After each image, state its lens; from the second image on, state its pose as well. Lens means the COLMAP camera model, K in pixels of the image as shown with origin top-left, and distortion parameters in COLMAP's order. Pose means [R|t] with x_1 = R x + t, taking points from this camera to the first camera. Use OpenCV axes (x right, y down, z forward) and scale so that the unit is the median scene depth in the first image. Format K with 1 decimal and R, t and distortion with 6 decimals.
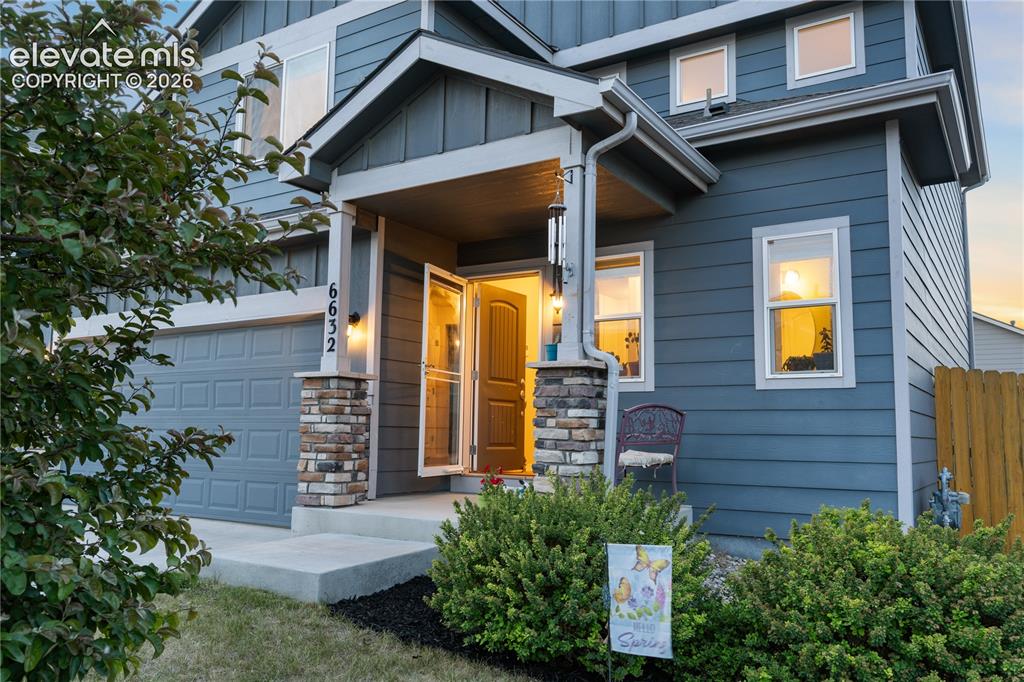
lens RADIAL K [[810.1, 0, 482.7], [0, 810.1, 326.1], [0, 0, 1]] dist [0.001023, 0.001891]
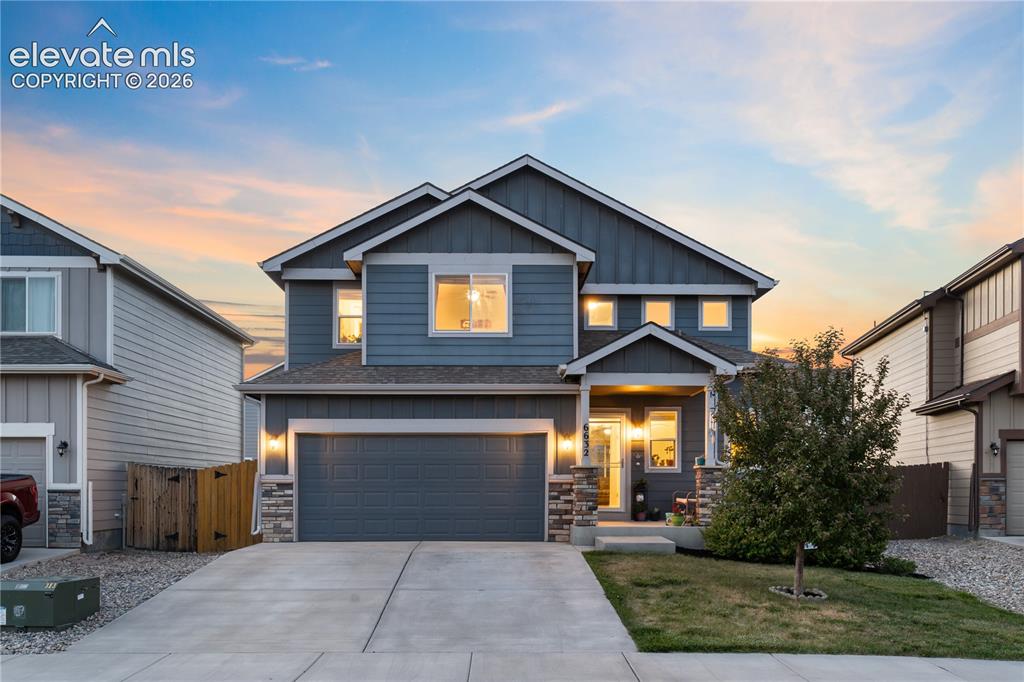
lens RADIAL K [[843.1, 0, 494.2], [0, 843.1, 507.0], [0, 0, 1]] dist [0.002223, 0.001431]
pose [[0.817618, -0.027585, 0.575101, -1.850117], [-0.066660, 0.987599, 0.142141, -0.150173], [-0.571890, -0.154553, 0.805640, -0.763361]]
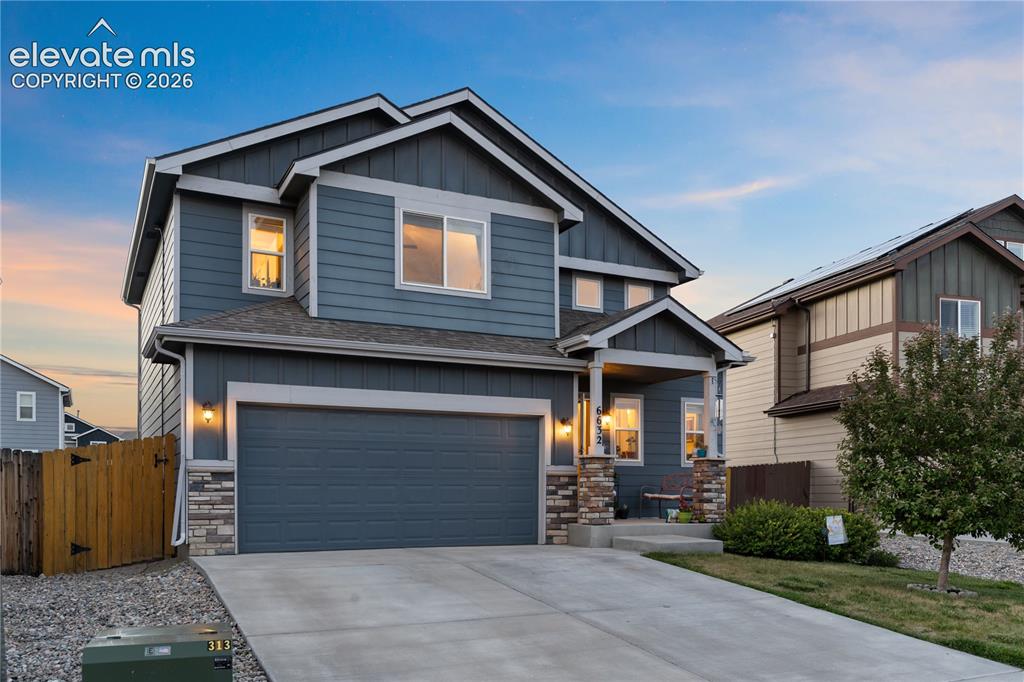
lens RADIAL K [[843.1, 0, 494.2], [0, 843.1, 507.0], [0, 0, 1]] dist [0.002223, 0.001431]
pose [[0.485344, -0.029422, 0.873828, -2.199781], [-0.112762, 0.988980, 0.095929, 0.019261], [-0.867021, -0.145093, 0.476678, 0.288876]]
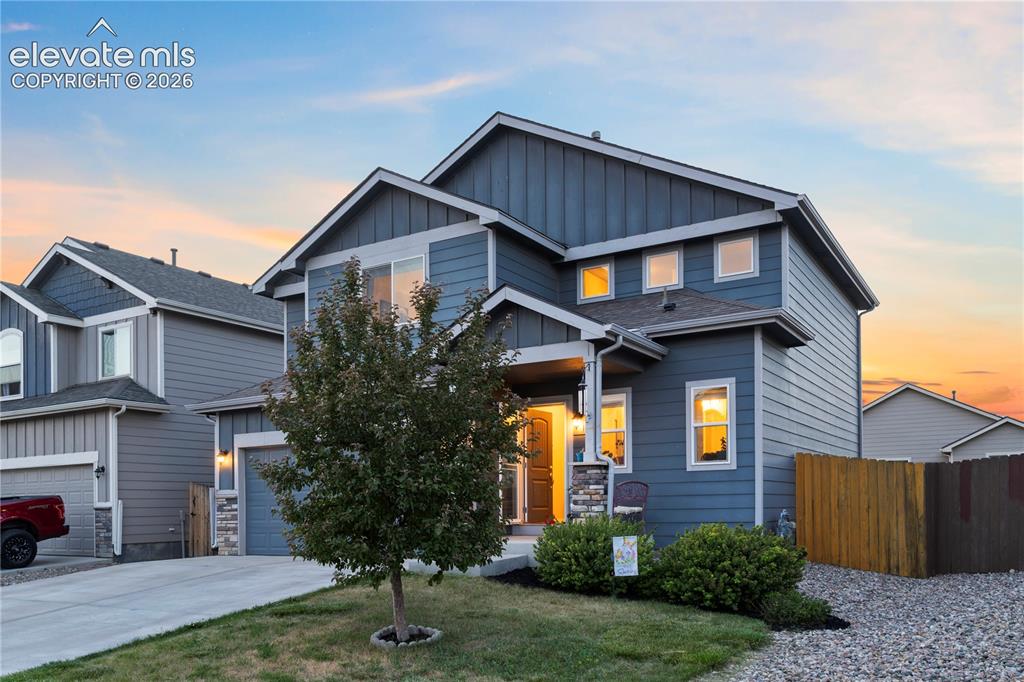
lens RADIAL K [[843.1, 0, 494.2], [0, 843.1, 507.0], [0, 0, 1]] dist [0.002223, 0.001431]
pose [[0.998814, -0.030303, 0.038115, -0.187196], [0.024984, 0.990797, 0.133030, -0.113741], [-0.041795, -0.131920, 0.990379, -0.949651]]
